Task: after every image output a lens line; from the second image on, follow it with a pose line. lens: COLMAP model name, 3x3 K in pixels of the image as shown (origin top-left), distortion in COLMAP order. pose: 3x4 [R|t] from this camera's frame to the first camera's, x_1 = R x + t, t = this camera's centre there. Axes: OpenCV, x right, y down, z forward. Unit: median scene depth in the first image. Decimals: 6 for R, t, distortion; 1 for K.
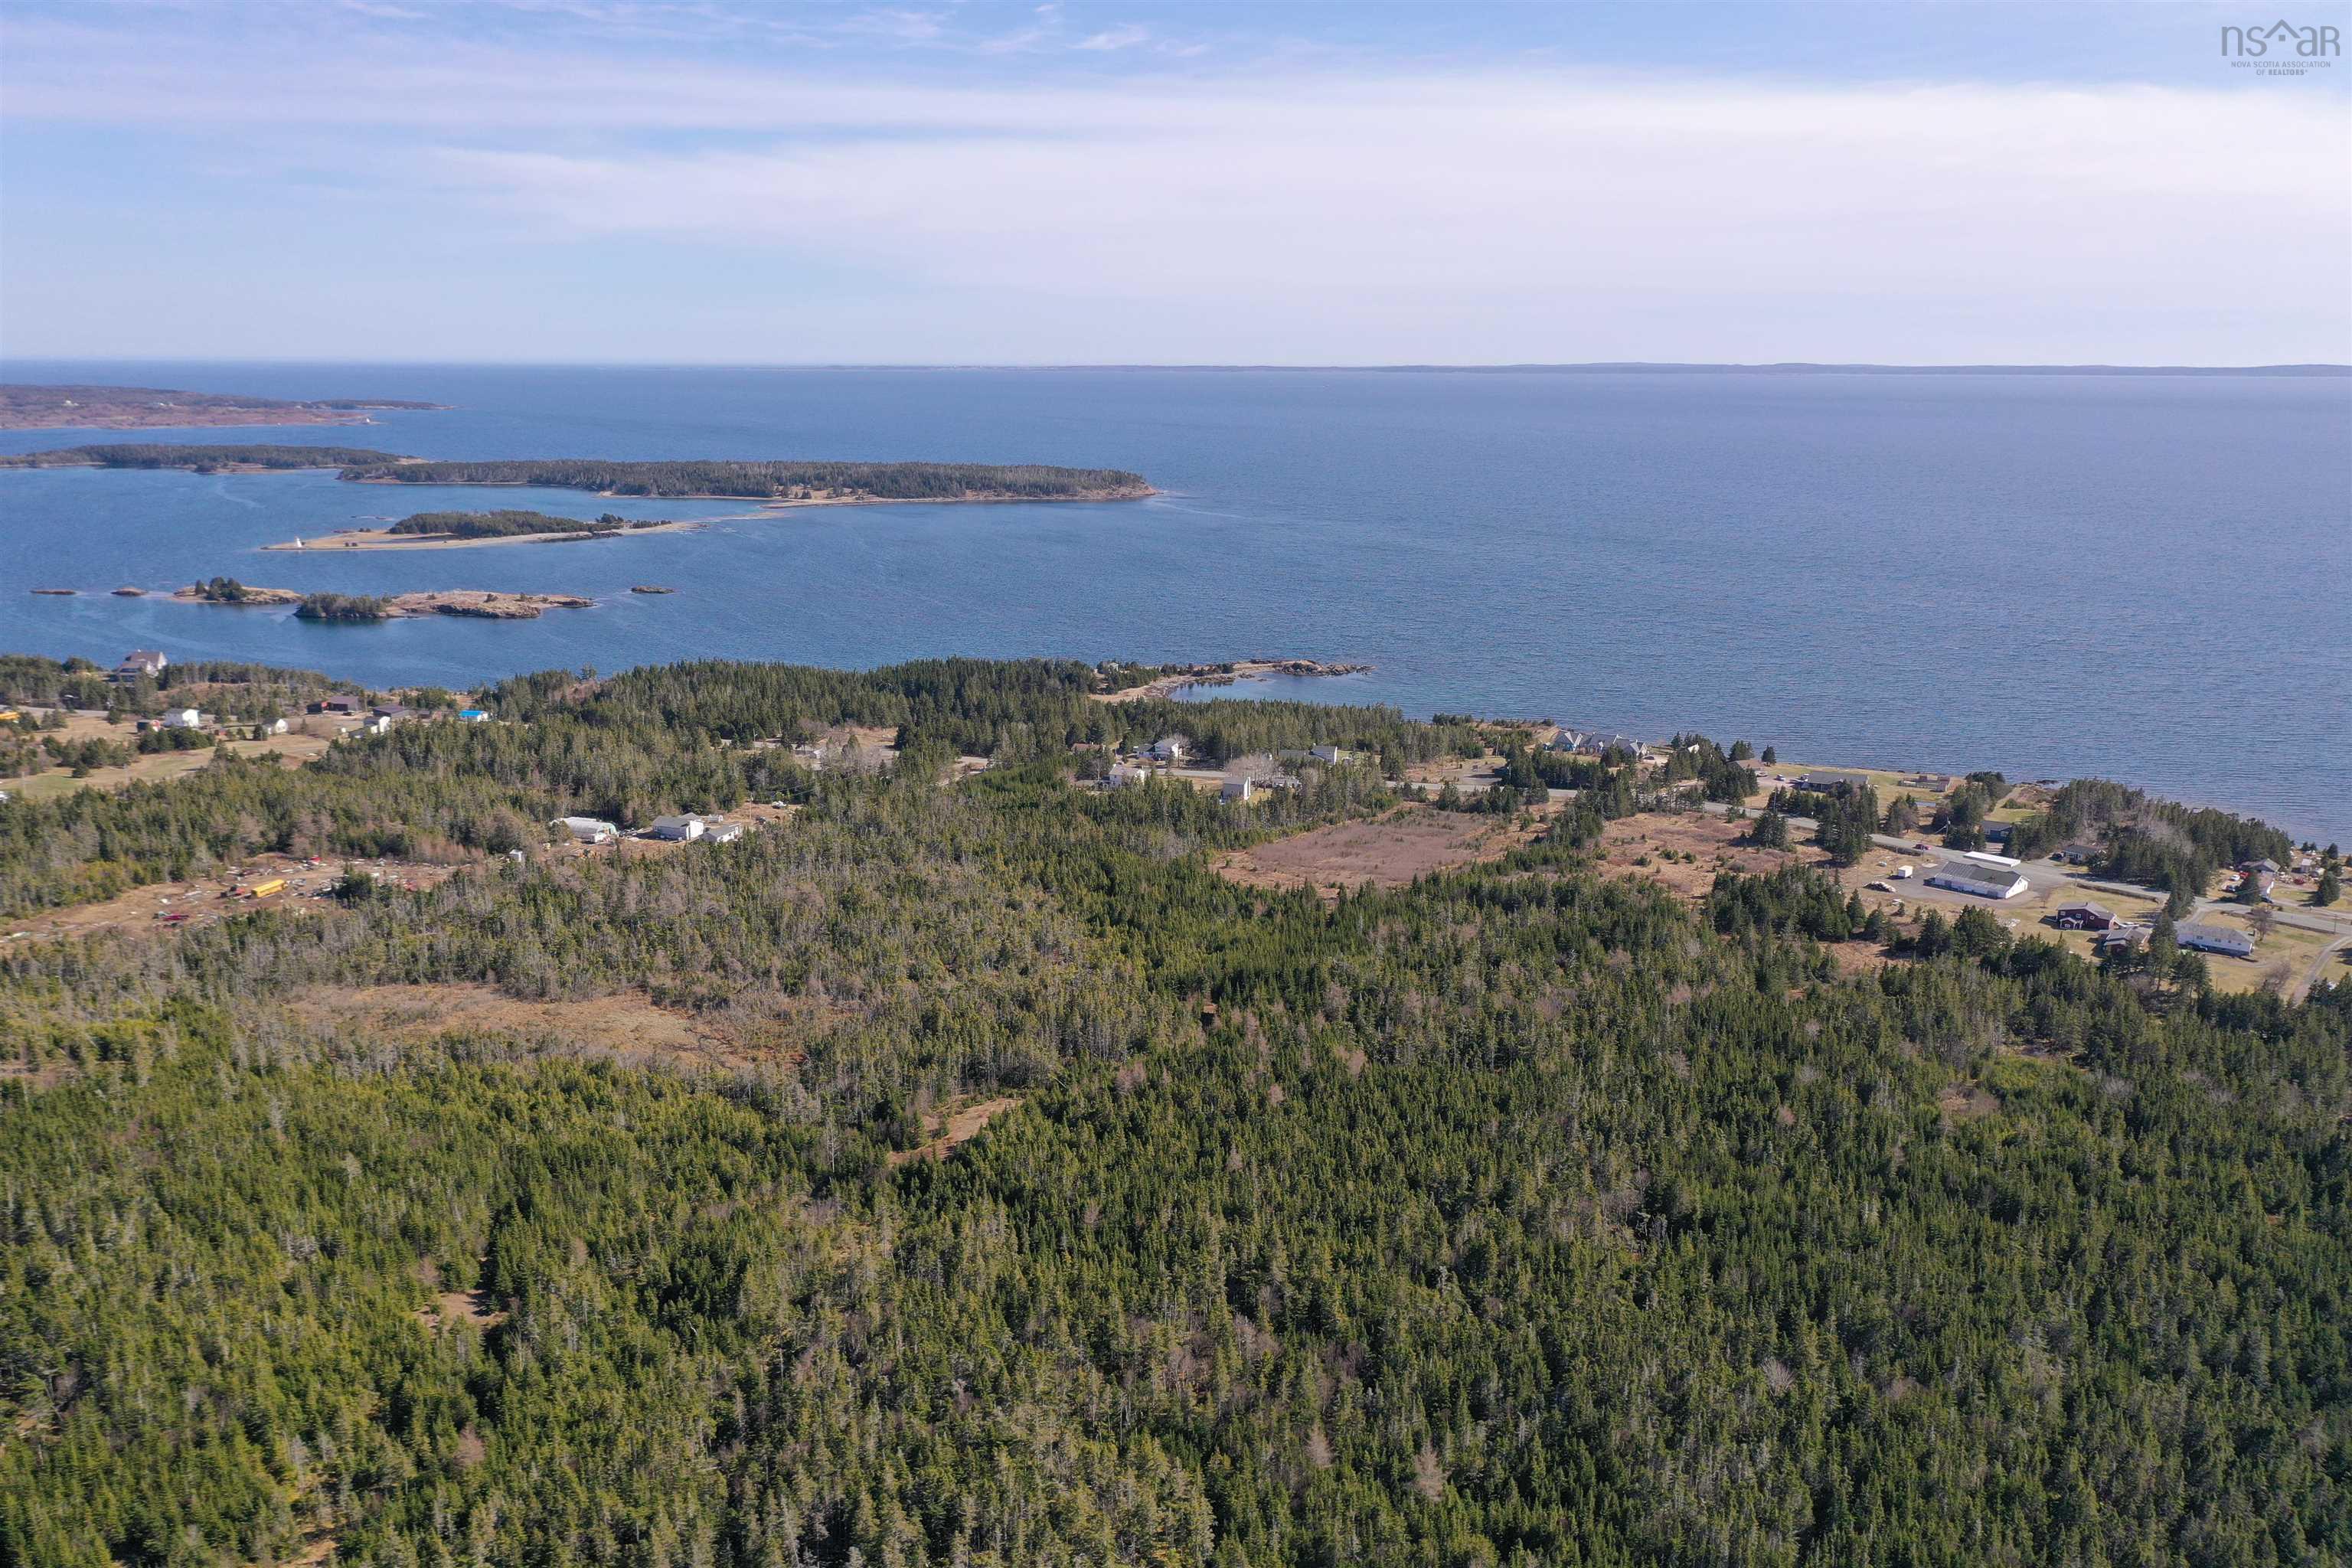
lens RADIAL K [[1872.0, 0, 1180.1], [0, 1872.0, 792.2], [0, 0, 1]] dist [0.006452, 0.008784]
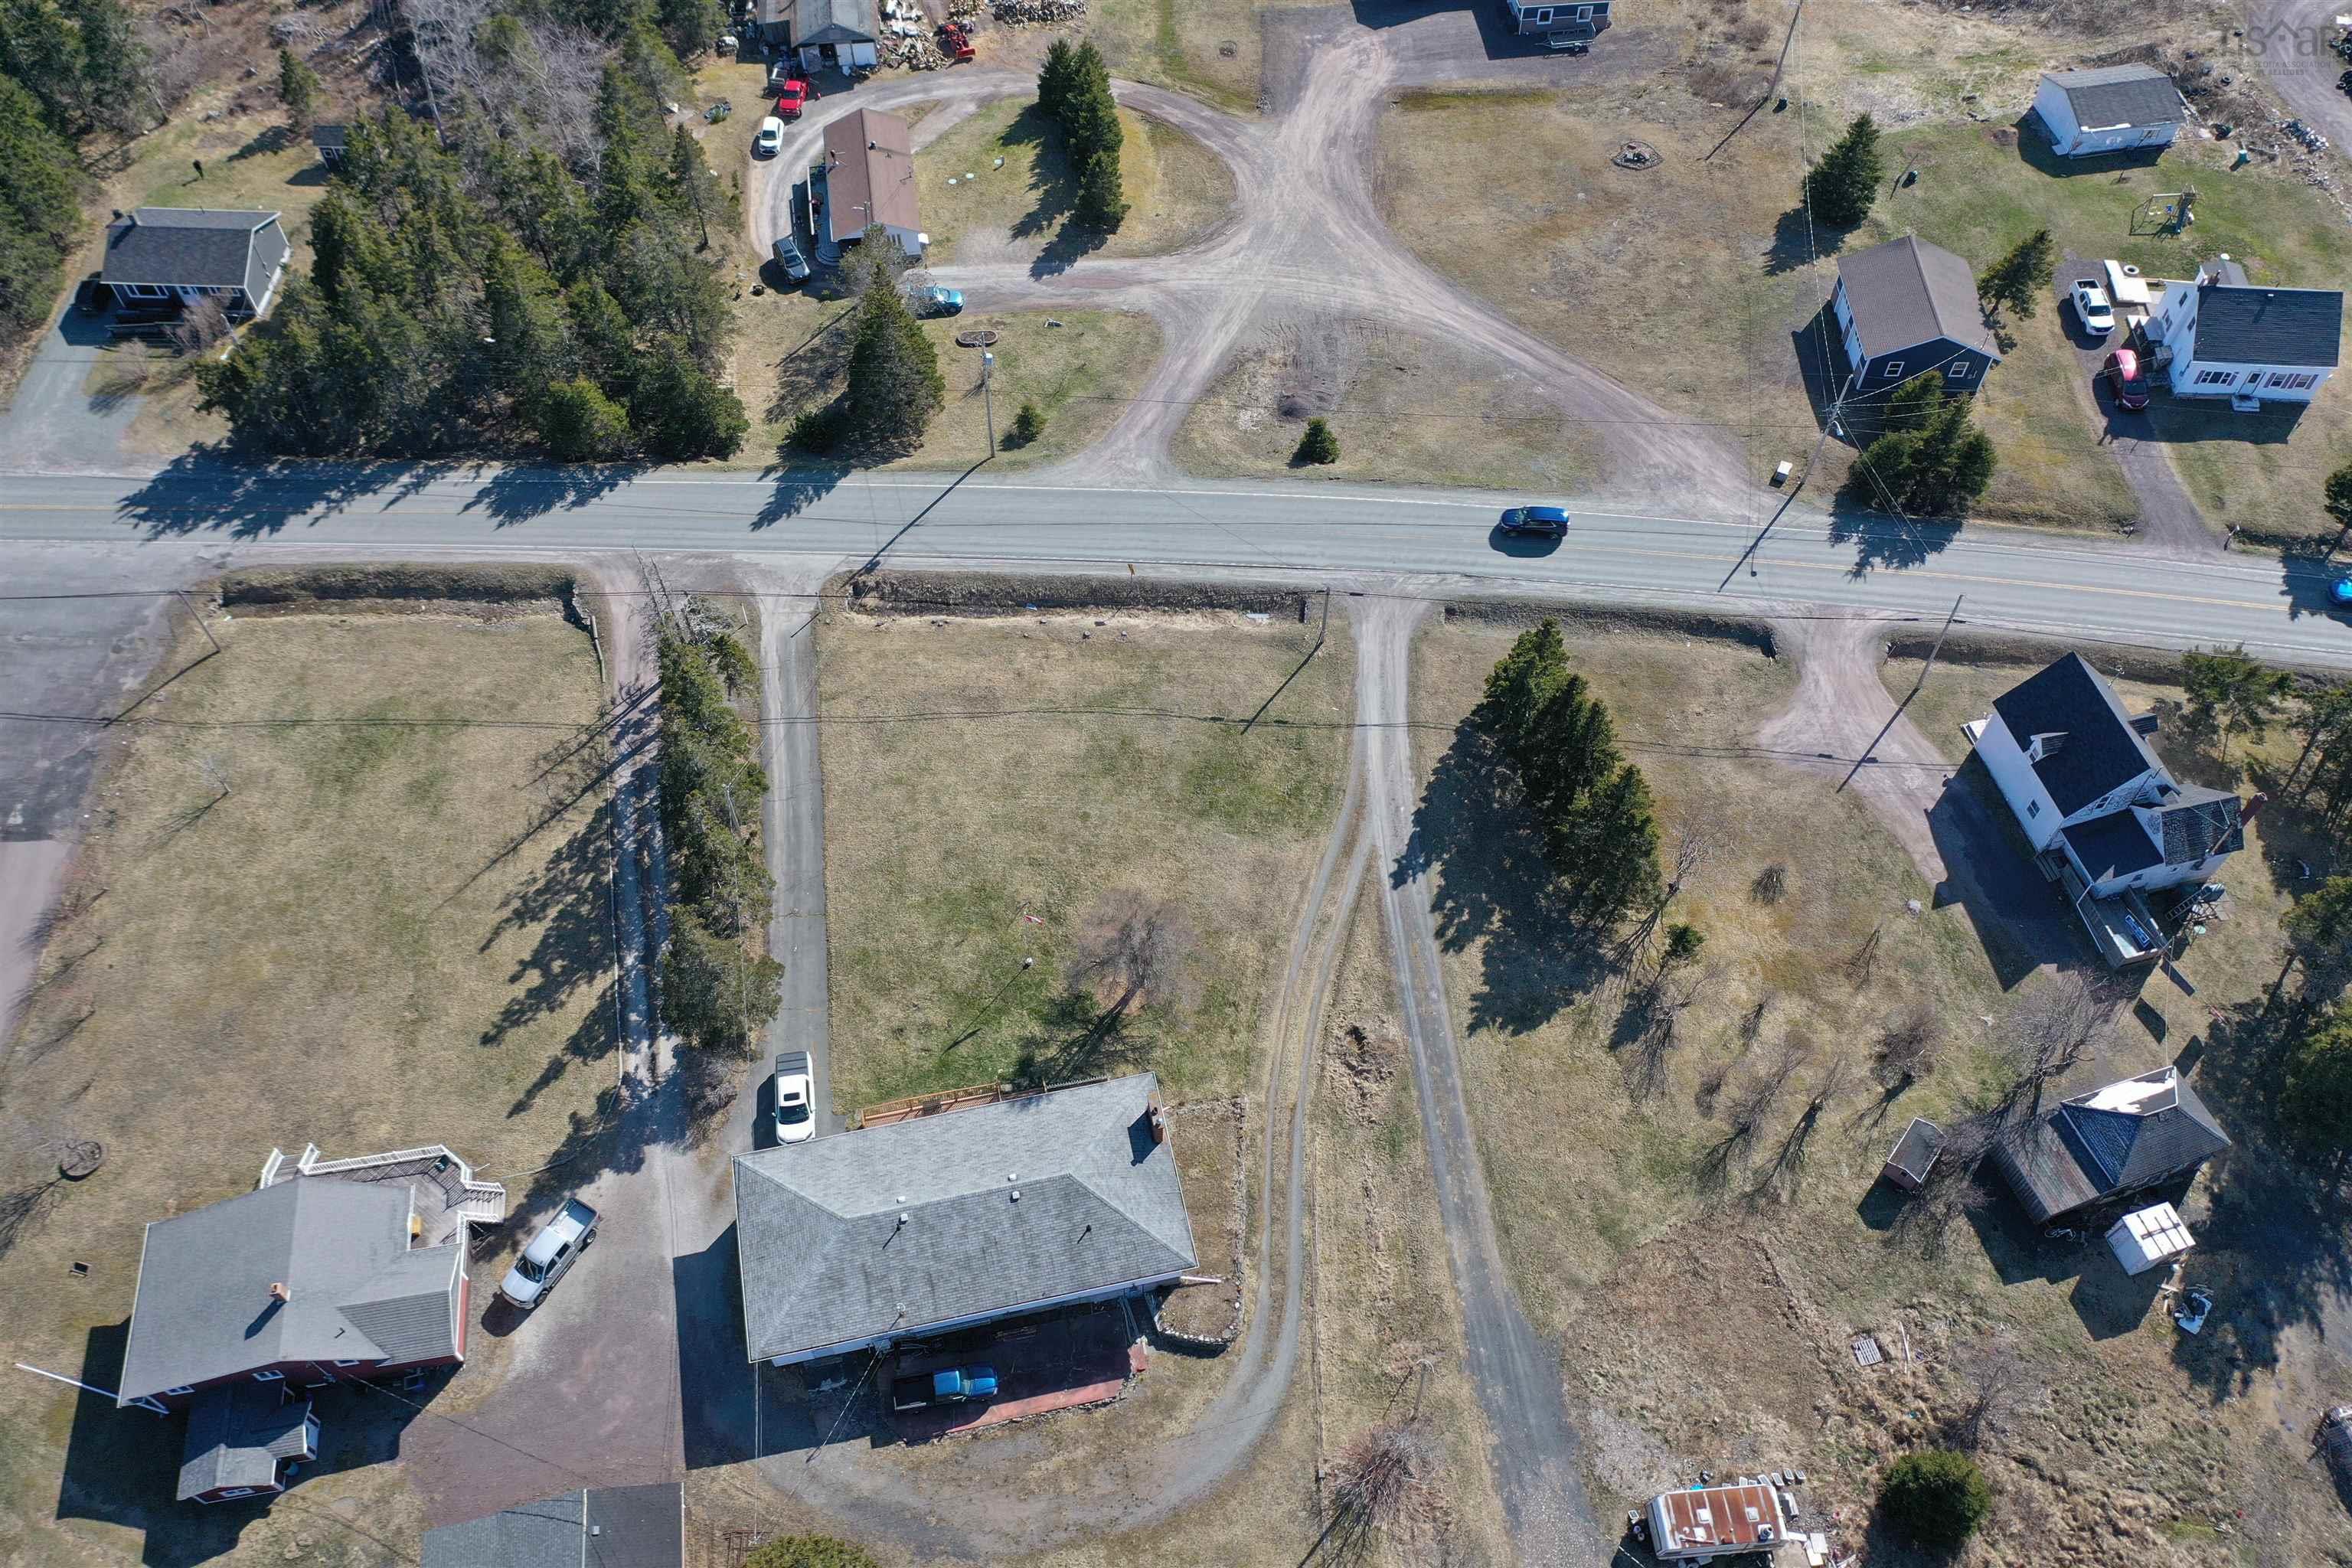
lens RADIAL K [[1872.0, 0, 1180.1], [0, 1872.0, 792.2], [0, 0, 1]] dist [0.006452, 0.008784]
pose [[0.695694, -0.588414, 0.412041, 0.404520], [0.164125, 0.688633, 0.706291, -0.059098], [-0.699337, -0.423736, 0.575652, 0.708238]]
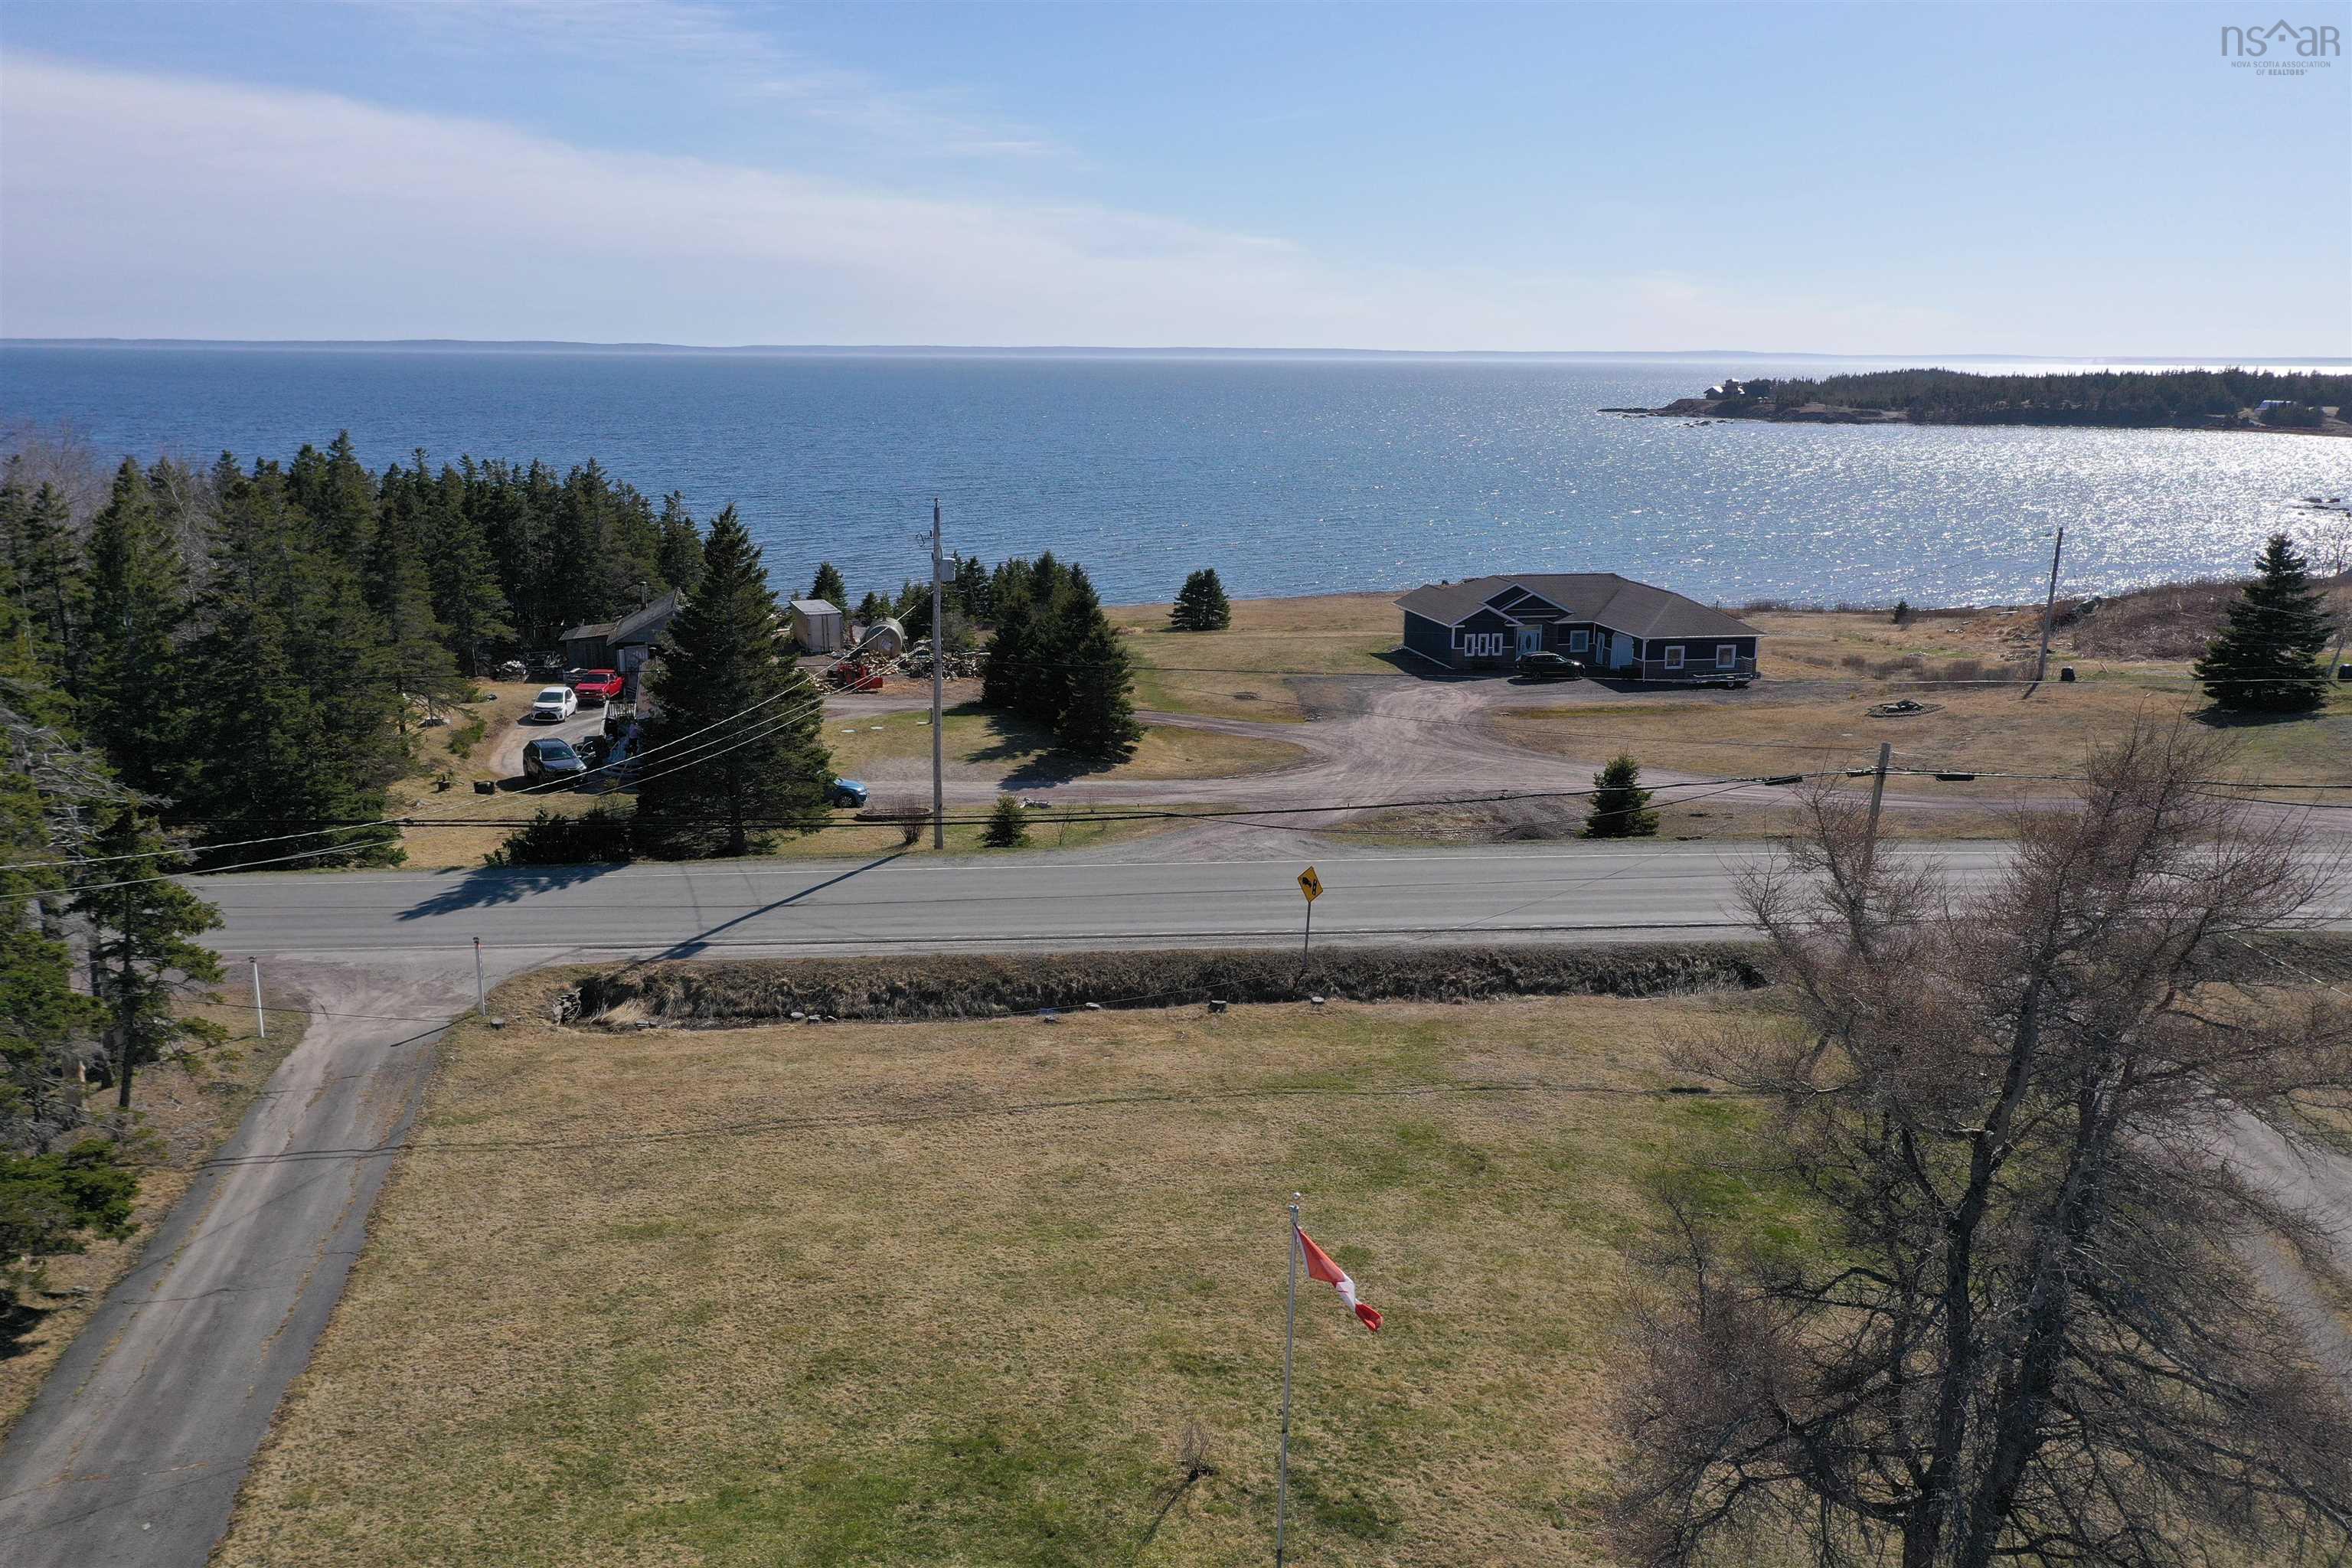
lens RADIAL K [[1872.0, 0, 1180.1], [0, 1872.0, 792.2], [0, 0, 1]] dist [0.006452, 0.008784]
pose [[0.623497, -0.175668, 0.761835, 0.431948], [0.172715, 0.981304, 0.084922, 0.044445], [-0.762509, 0.078632, 0.642181, 0.783712]]
